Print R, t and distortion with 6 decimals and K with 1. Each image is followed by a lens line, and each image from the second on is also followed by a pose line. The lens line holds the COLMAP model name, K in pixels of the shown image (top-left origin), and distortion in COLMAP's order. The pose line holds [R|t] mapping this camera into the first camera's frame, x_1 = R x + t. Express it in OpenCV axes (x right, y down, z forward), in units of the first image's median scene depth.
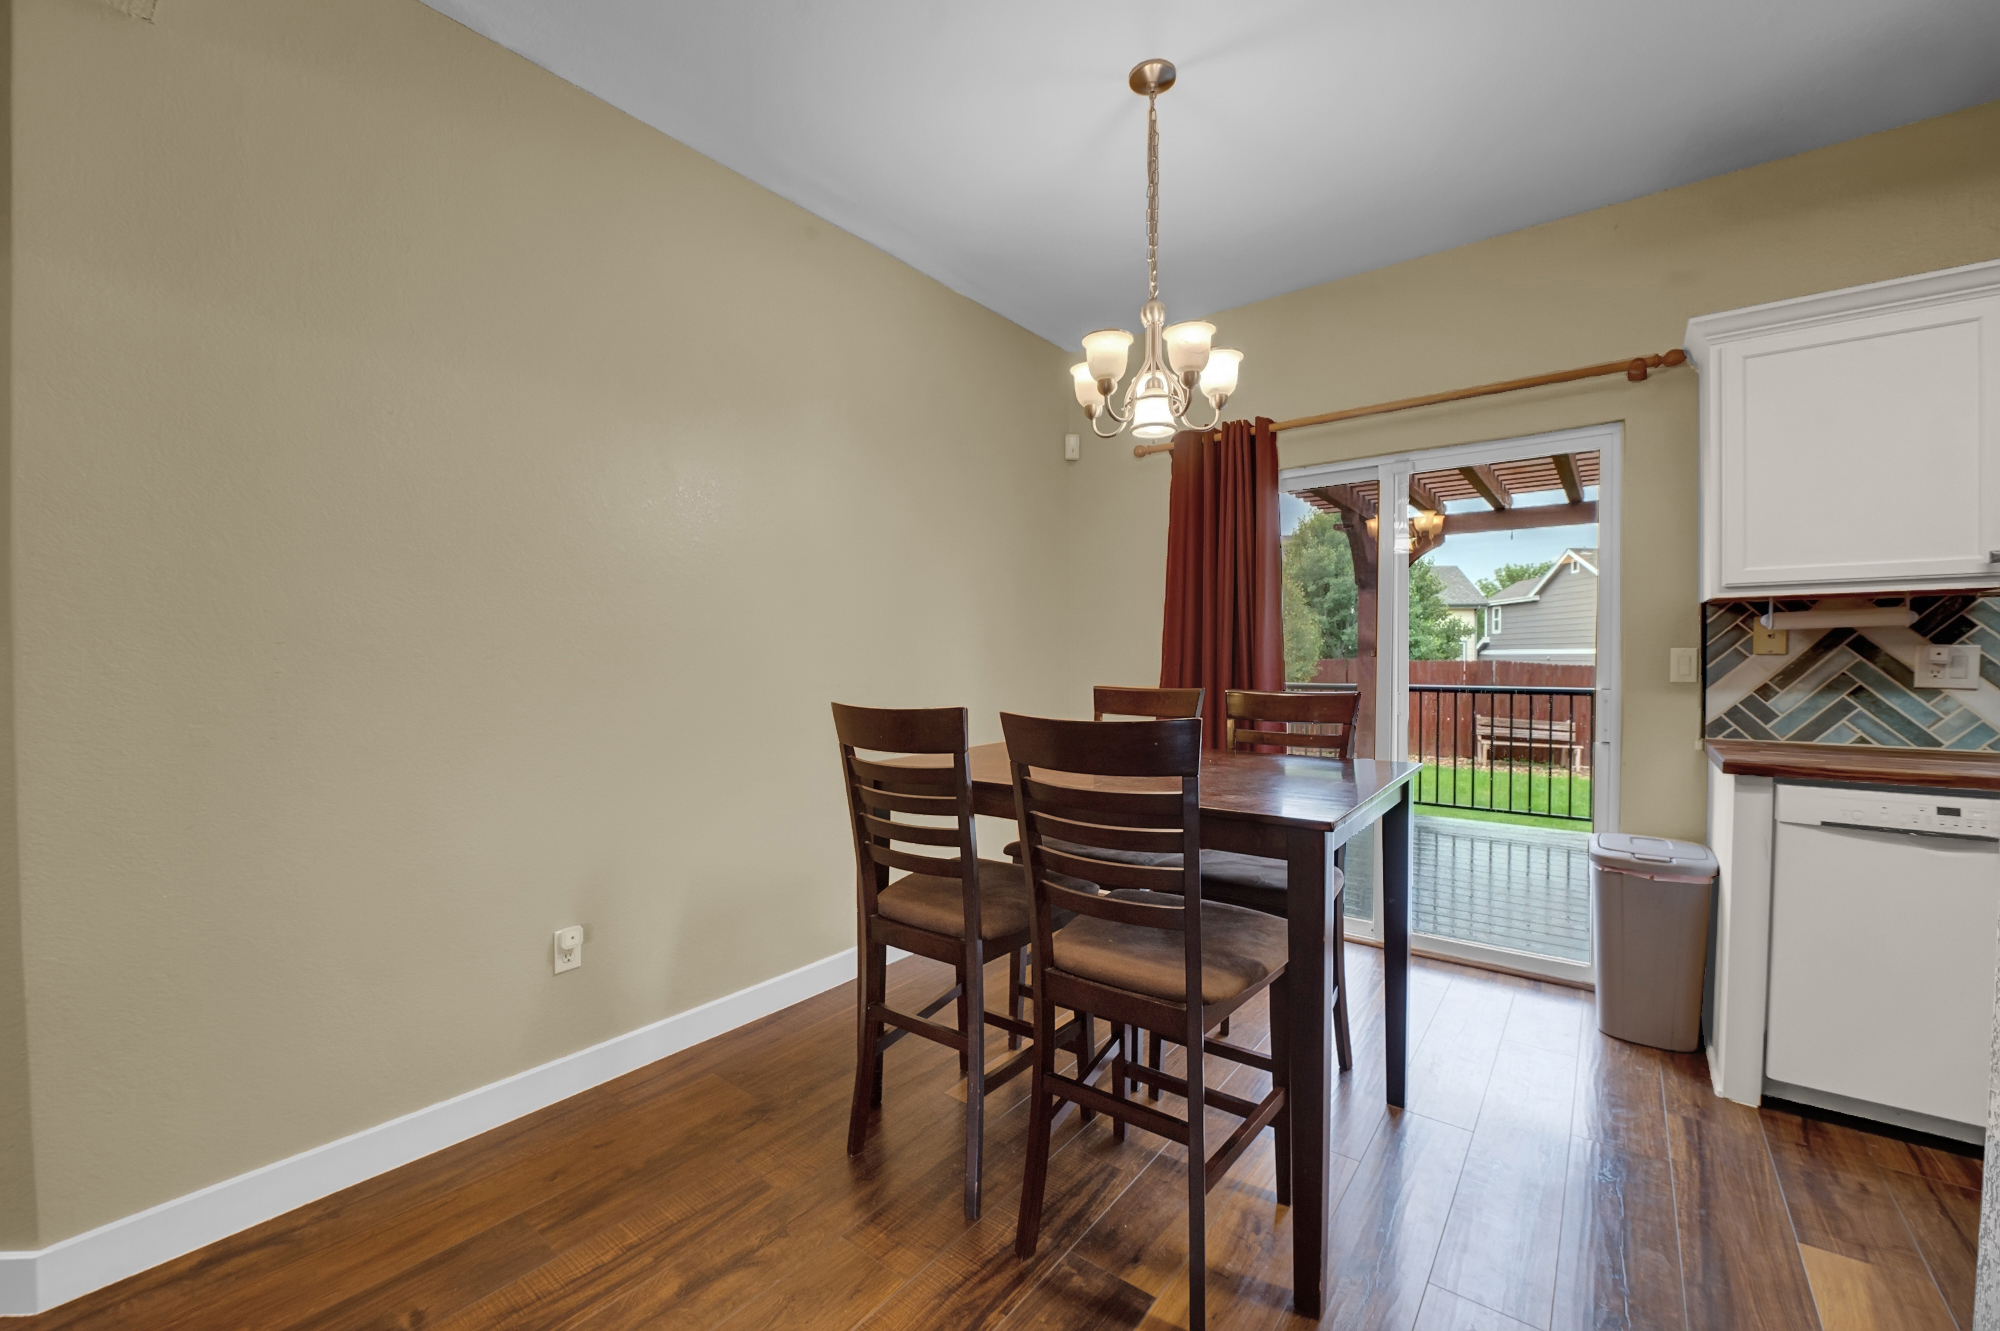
lens RADIAL K [[790.6, 0, 995.6], [0, 790.6, 669.4], [0, 0, 1]] dist [-0.022093, -0.000332]
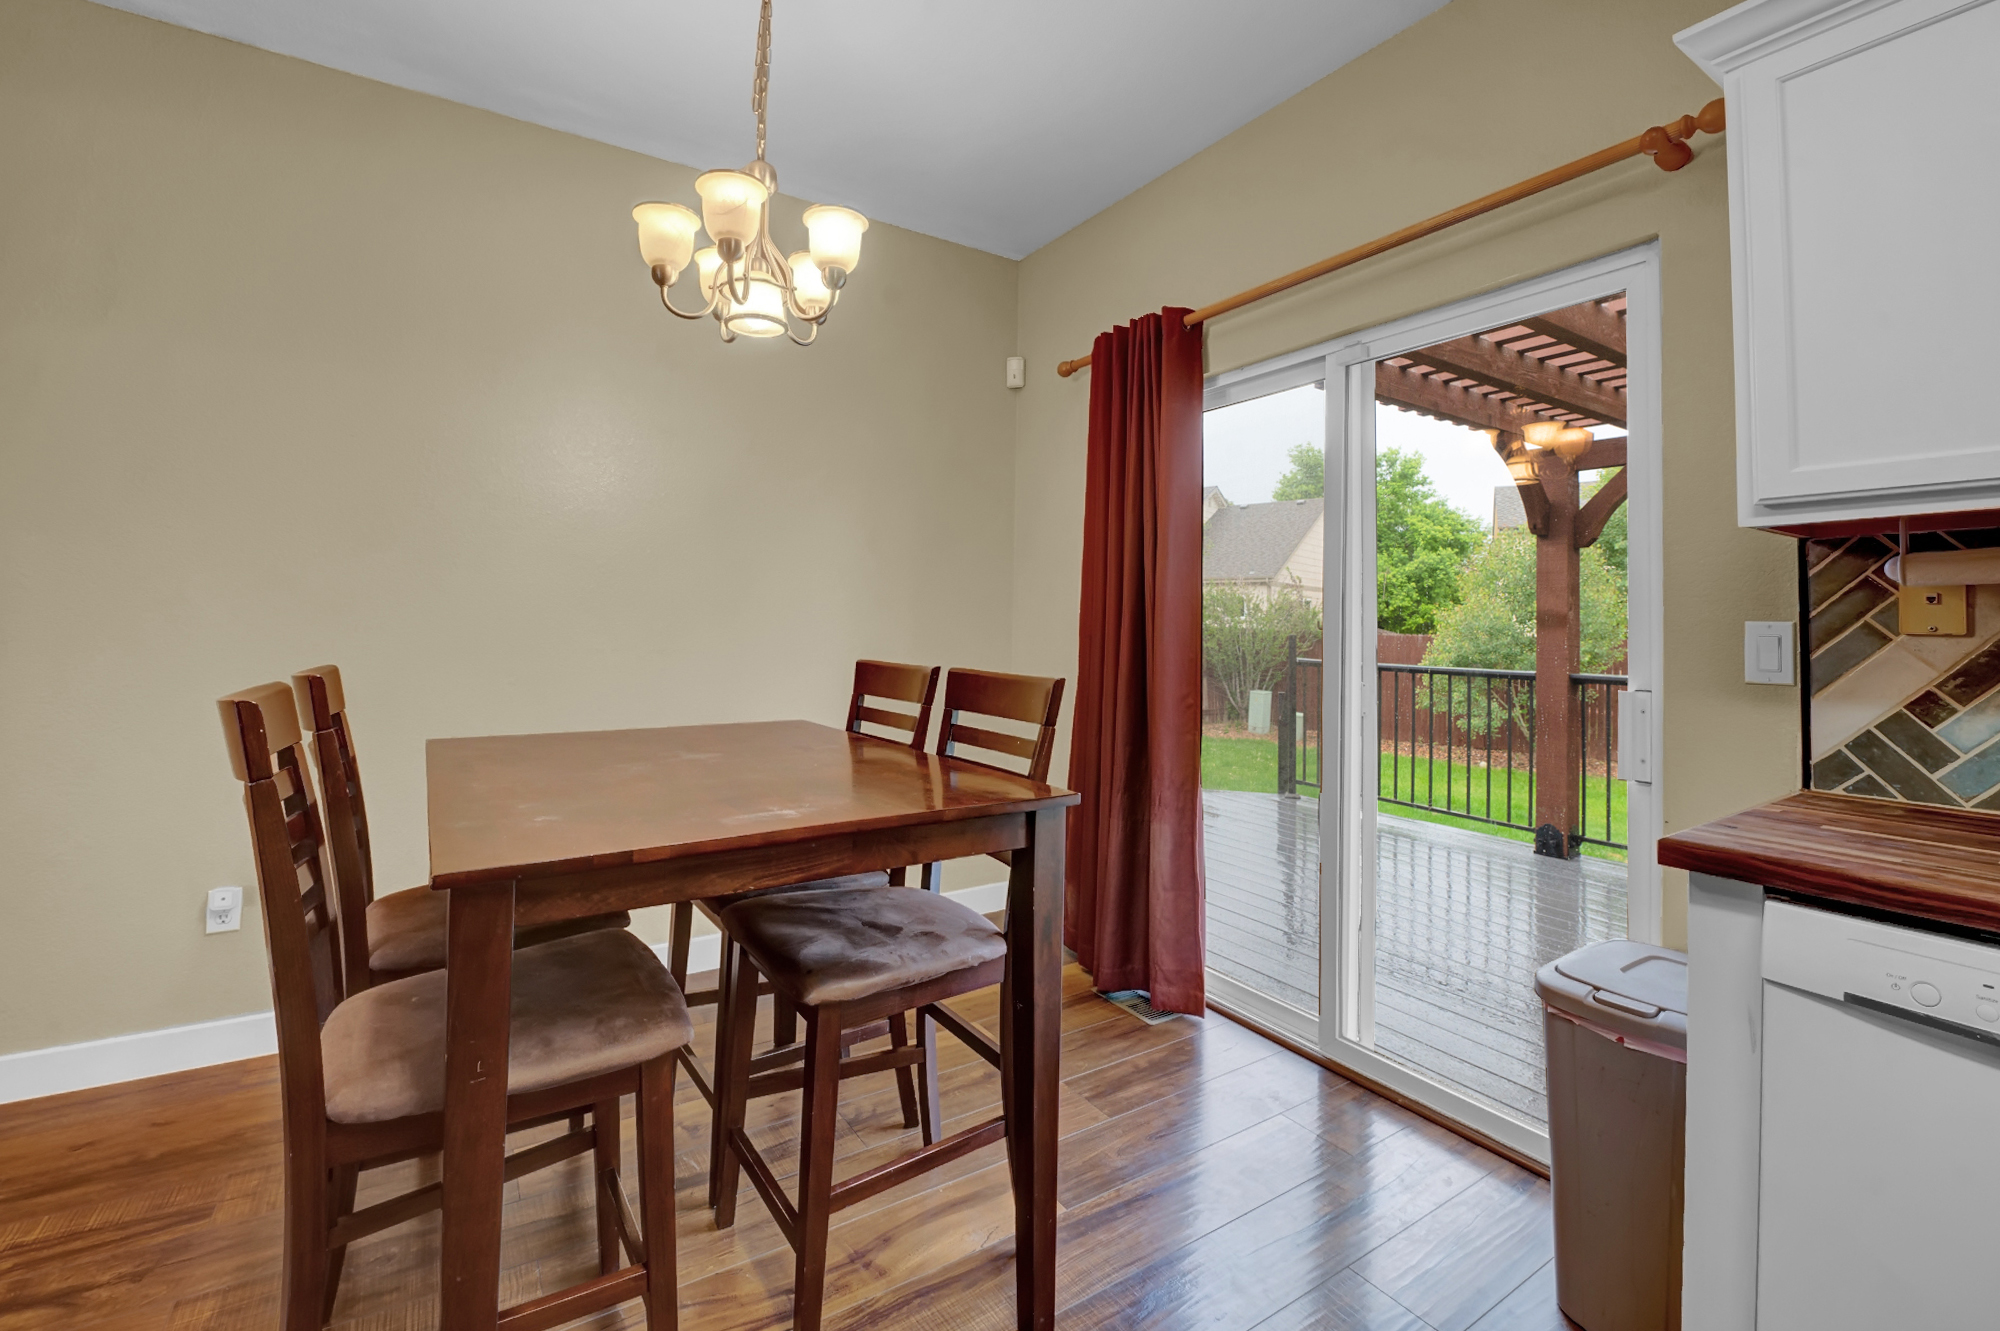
lens RADIAL K [[843.7, 0, 953.3], [0, 843.7, 589.5], [0, 0, 1]] dist [-0.018028, -0.000002]
pose [[0.941249, 0.001765, -0.337708, 0.557477], [-0.020586, 0.998427, -0.052158, -0.007722], [0.337085, 0.056046, 0.939805, 0.255820]]
